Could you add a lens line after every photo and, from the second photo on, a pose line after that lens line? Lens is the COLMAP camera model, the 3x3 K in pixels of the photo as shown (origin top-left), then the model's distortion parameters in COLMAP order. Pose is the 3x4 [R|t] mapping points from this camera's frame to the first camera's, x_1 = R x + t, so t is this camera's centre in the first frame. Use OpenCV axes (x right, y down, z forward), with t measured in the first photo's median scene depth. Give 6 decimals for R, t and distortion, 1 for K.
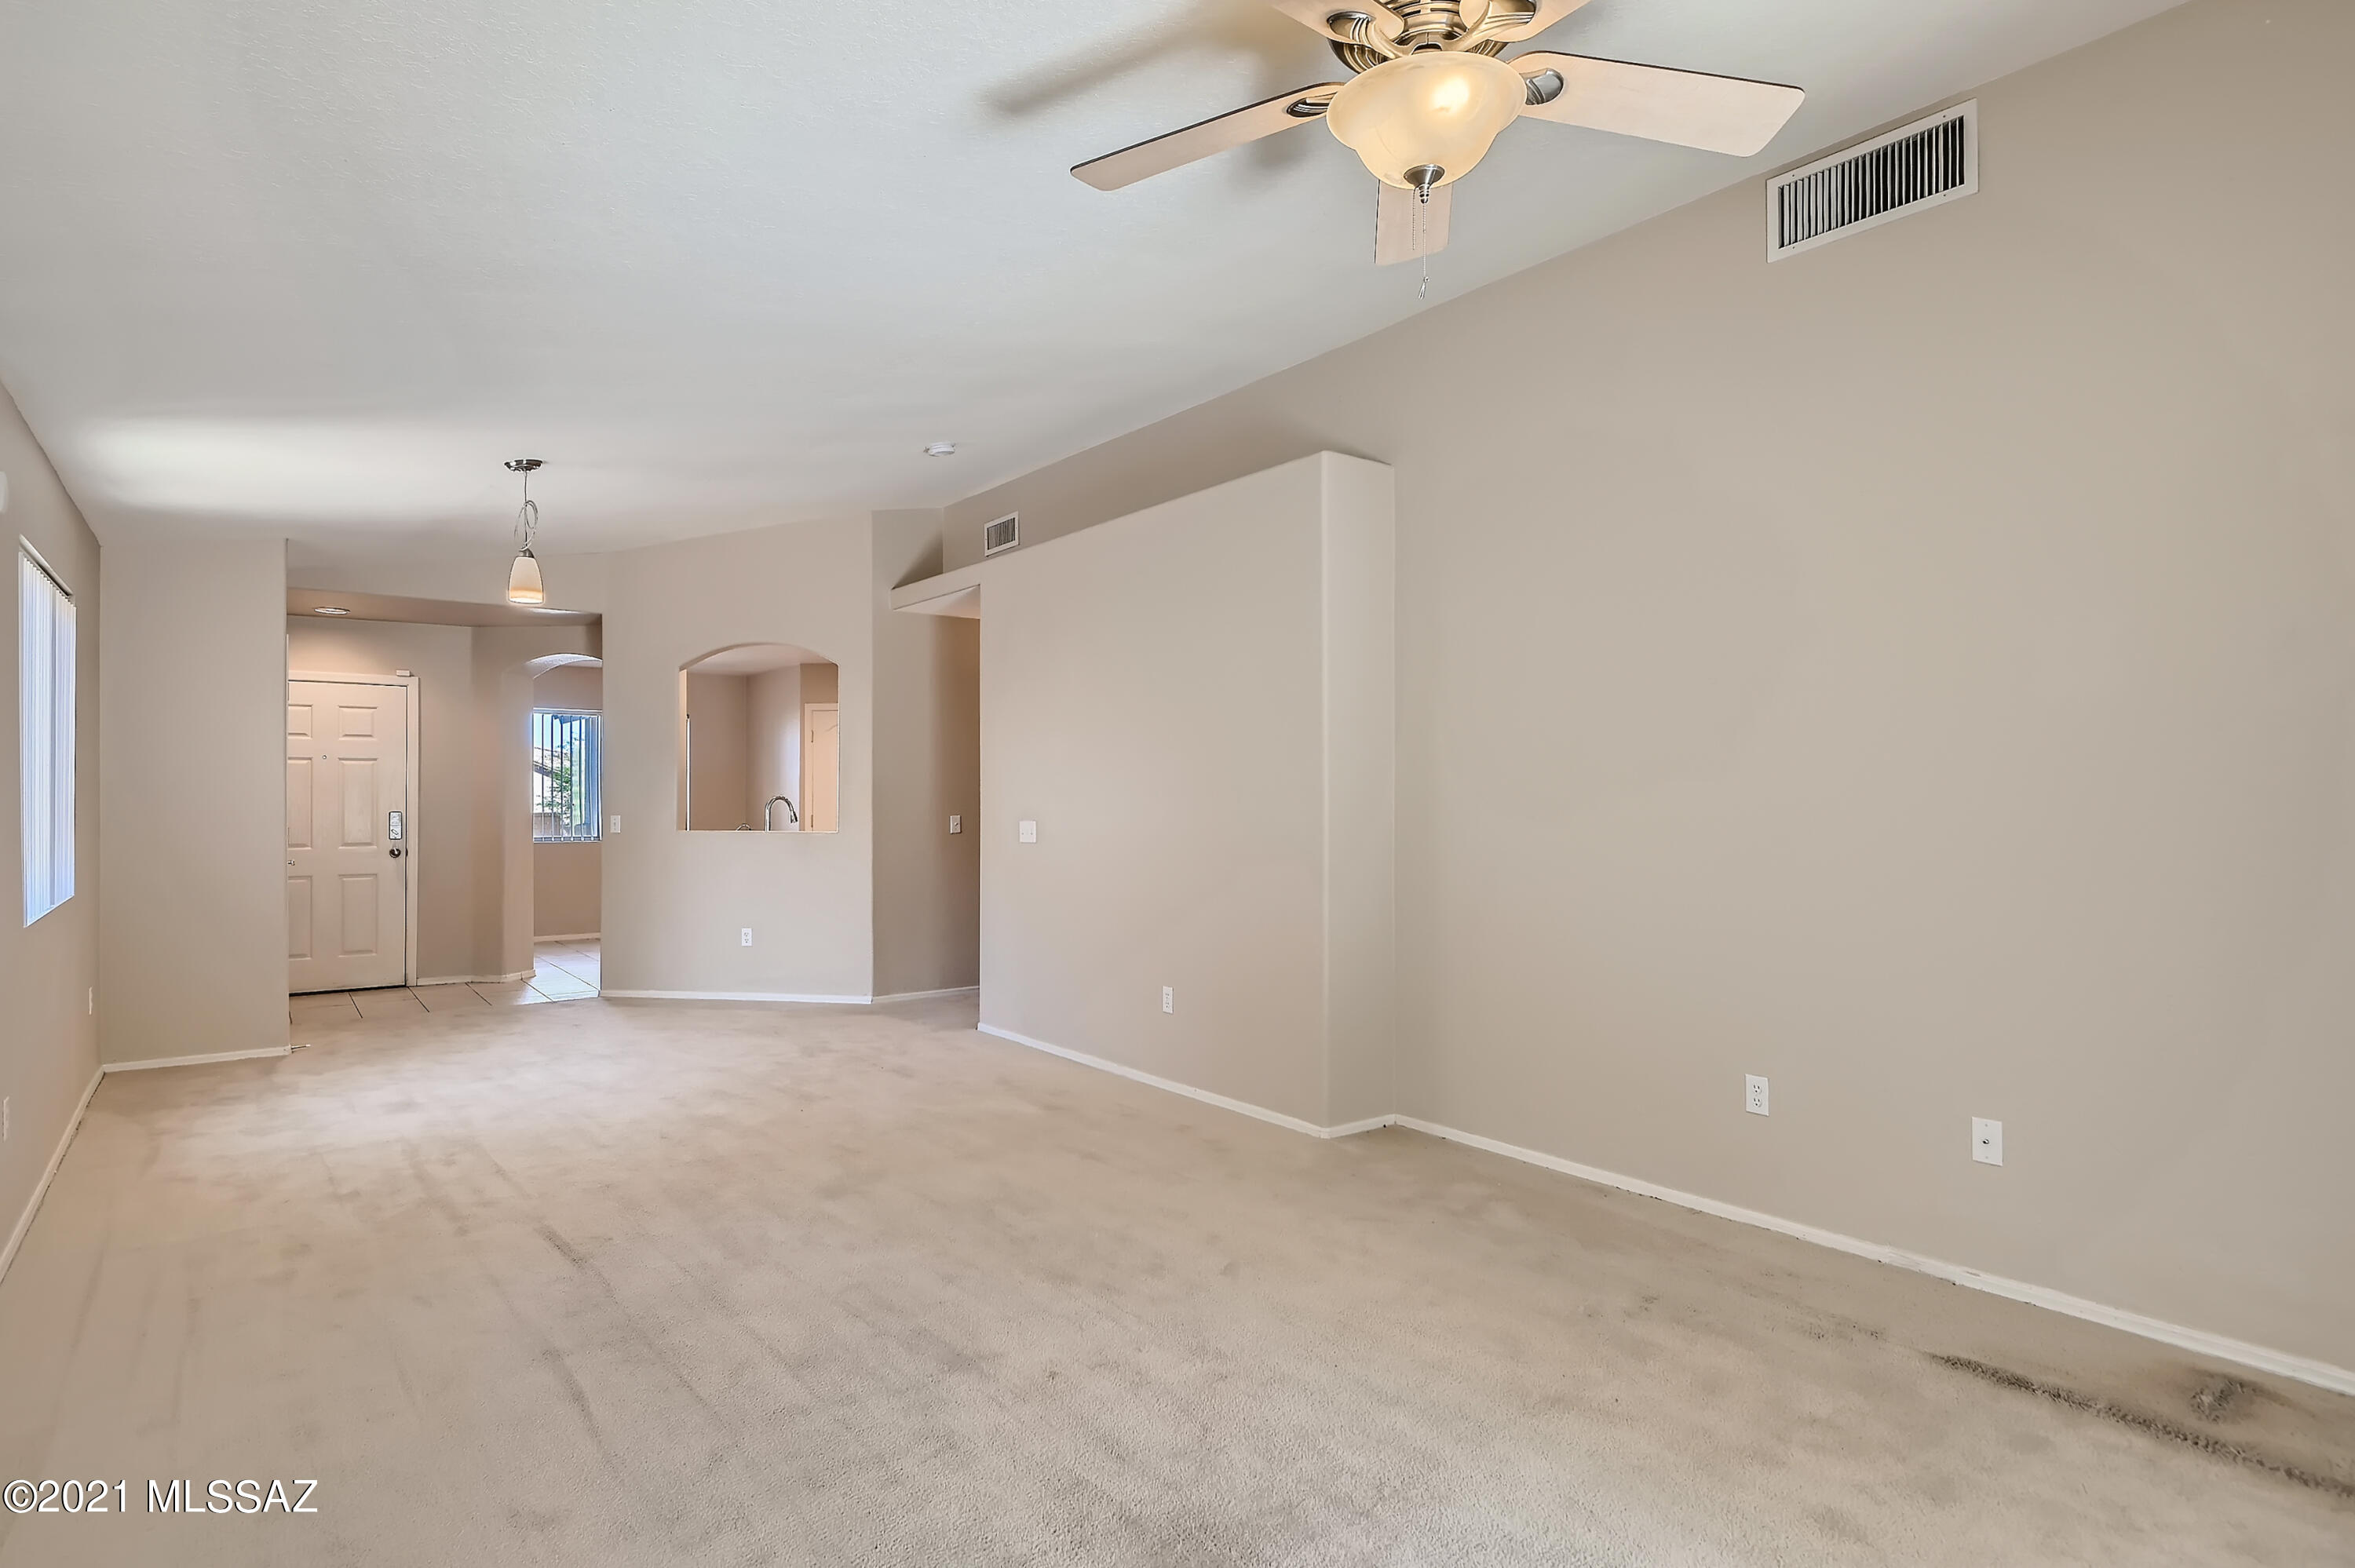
lens RADIAL K [[1250.7, 0, 1179.3], [0, 1250.7, 783.8], [0, 0, 1]] dist [0.006850, -0.001267]
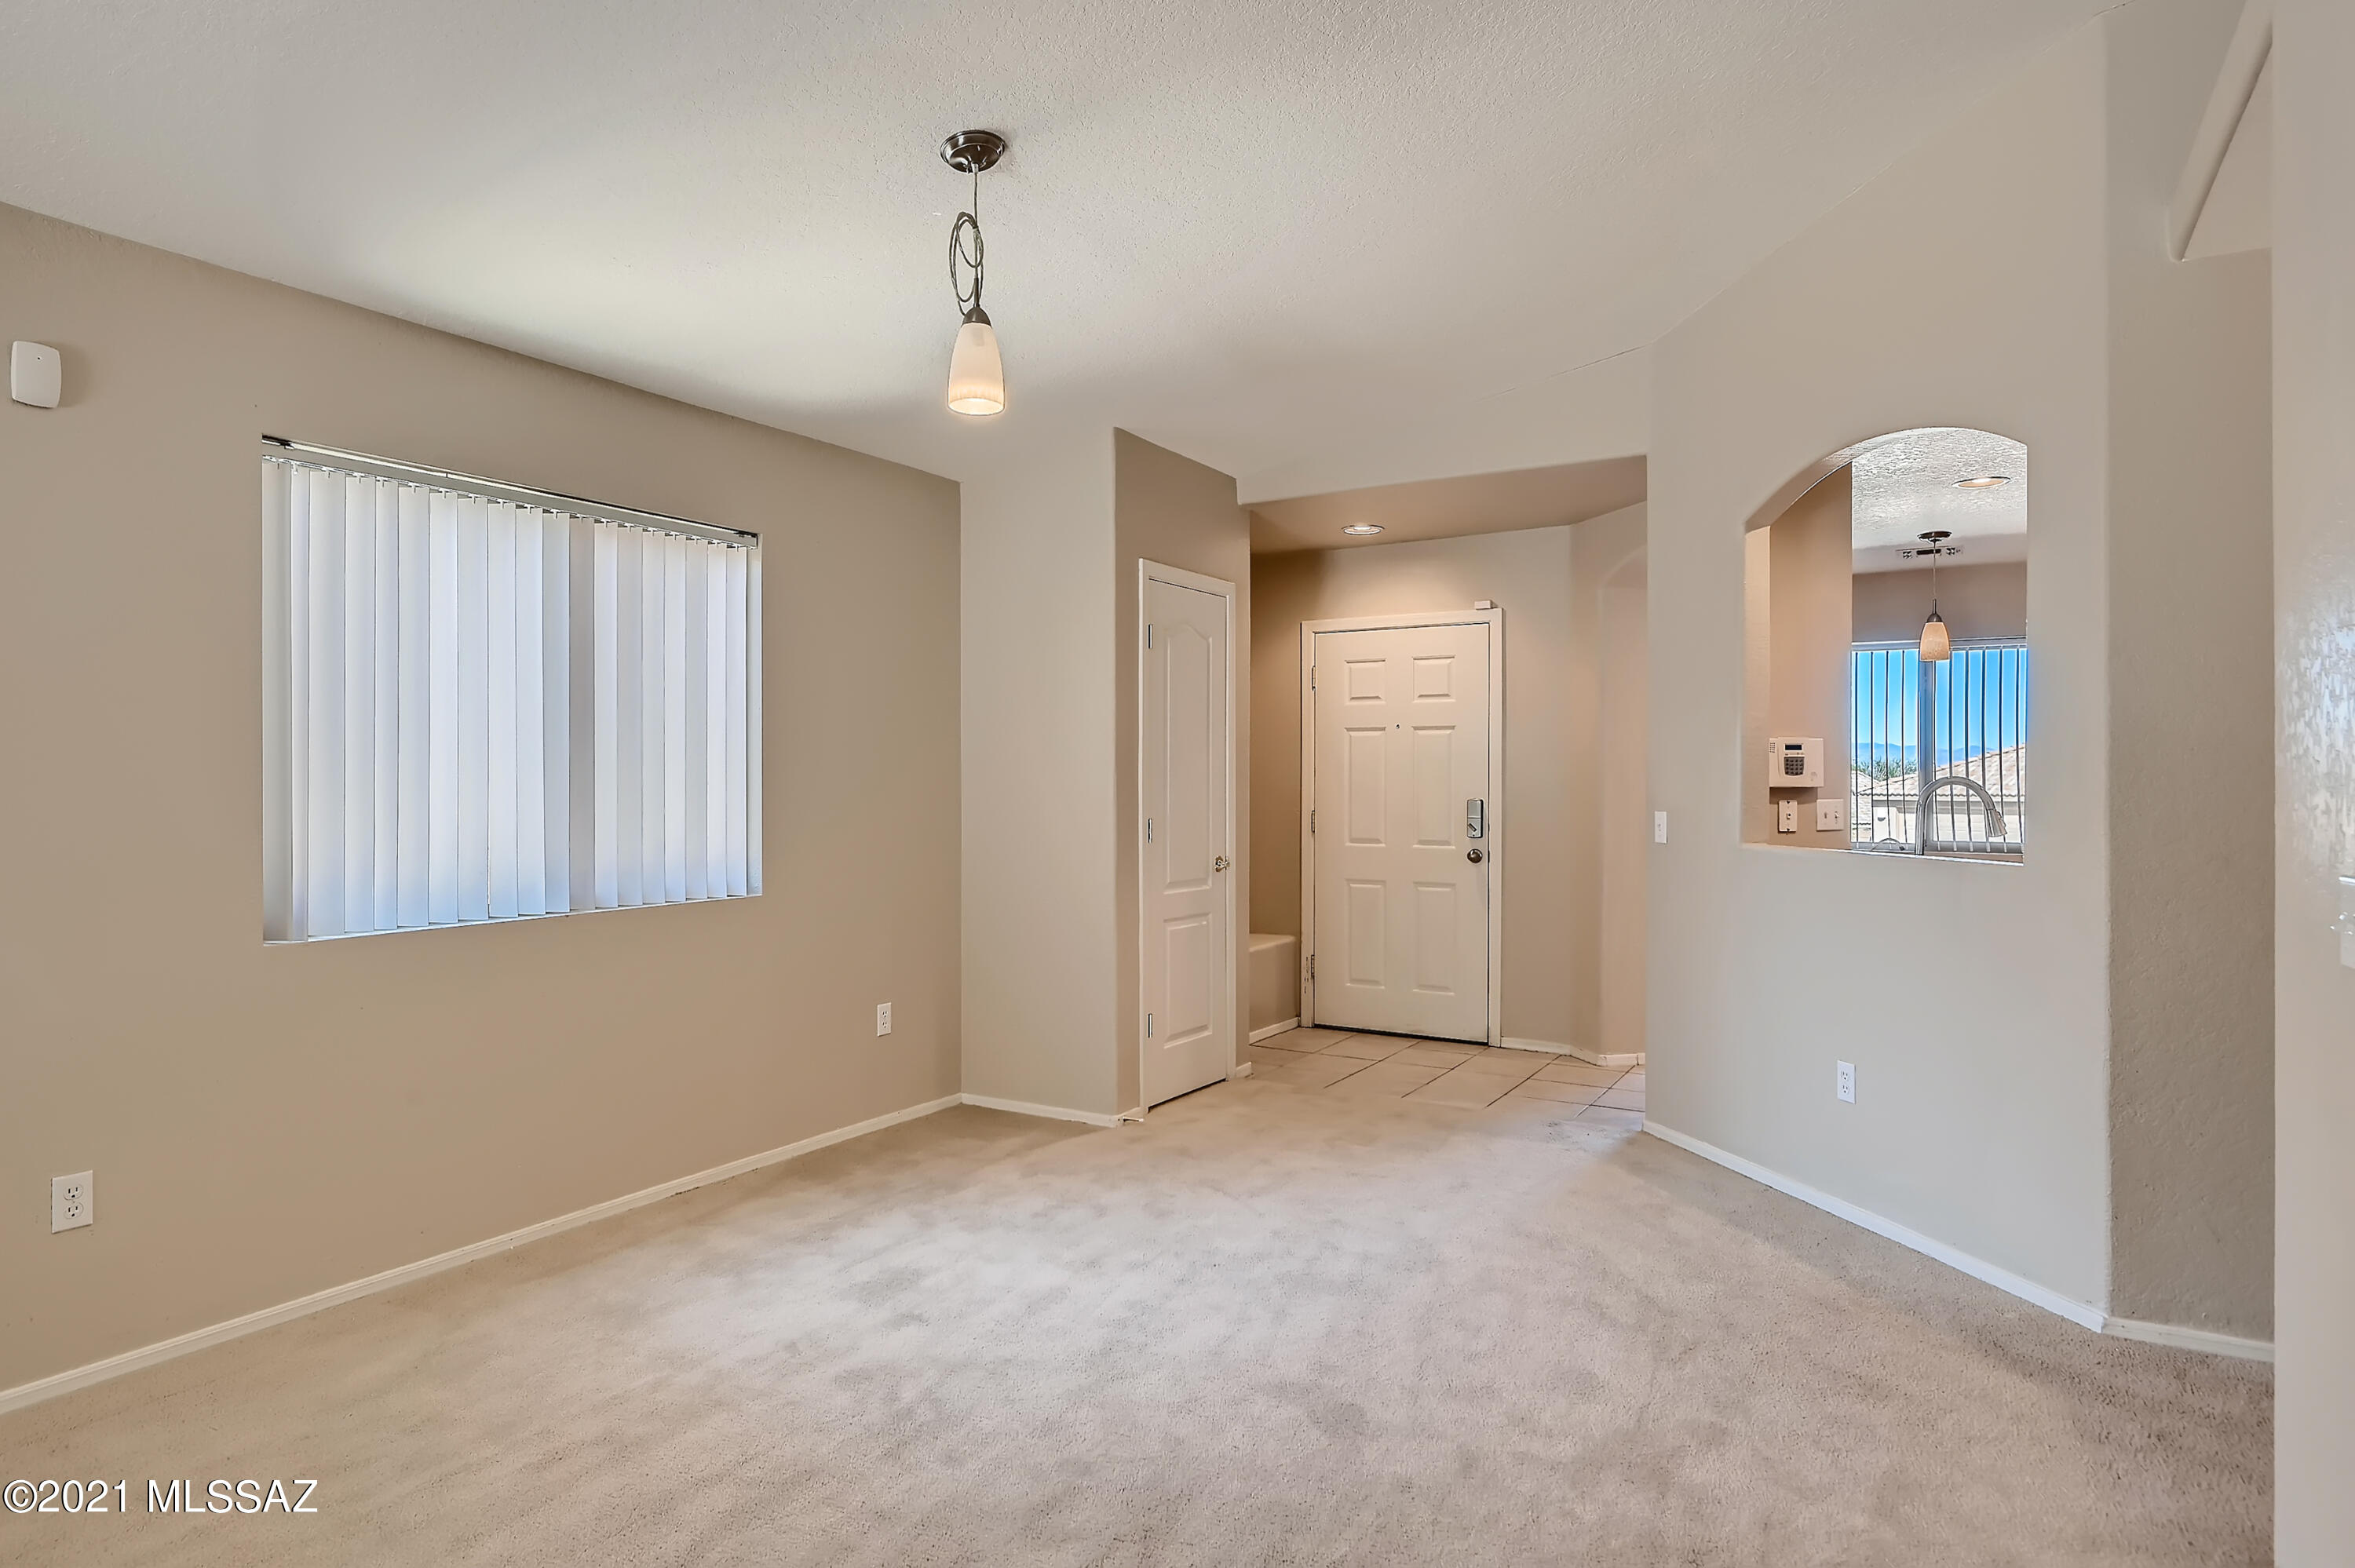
lens RADIAL K [[1347.0, 0, 1174.4], [0, 1347.0, 767.4], [0, 0, 1]] dist [0.001250, 0.000382]
pose [[0.384261, -0.003624, -0.923217, 0.020805], [0.002887, 0.999992, -0.002723, 0.005695], [0.923220, -0.001619, 0.384269, 0.544434]]
